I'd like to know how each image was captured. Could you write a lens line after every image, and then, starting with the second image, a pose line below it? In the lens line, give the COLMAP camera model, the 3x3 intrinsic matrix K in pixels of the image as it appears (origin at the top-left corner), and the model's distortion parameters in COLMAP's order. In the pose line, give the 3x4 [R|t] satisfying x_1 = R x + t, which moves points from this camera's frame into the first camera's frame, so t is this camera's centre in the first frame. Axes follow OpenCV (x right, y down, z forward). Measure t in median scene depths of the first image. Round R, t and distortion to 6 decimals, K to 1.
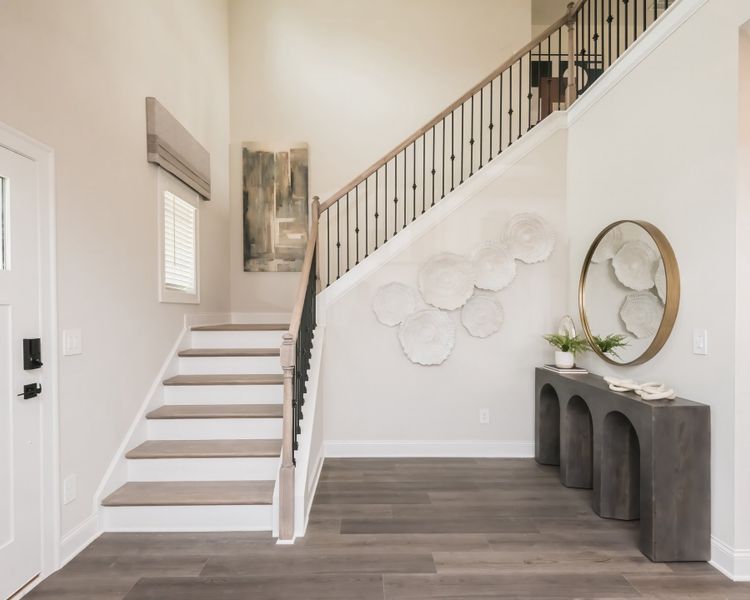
lens RADIAL K [[409.7, 0, 371.6], [0, 409.7, 315.2], [0, 0, 1]] dist [0.004348, 0.000172]
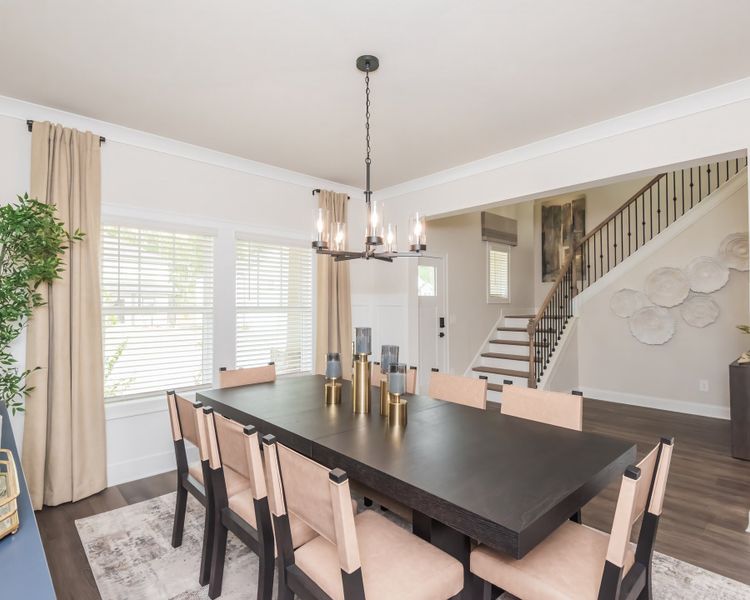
lens RADIAL K [[409.7, 0, 371.6], [0, 409.7, 315.2], [0, 0, 1]] dist [0.004348, 0.000172]
pose [[0.667833, 0.016809, -0.744122, 0.547148], [-0.000515, 0.999755, 0.022121, -0.014694], [0.744311, -0.014389, 0.667678, -0.713562]]
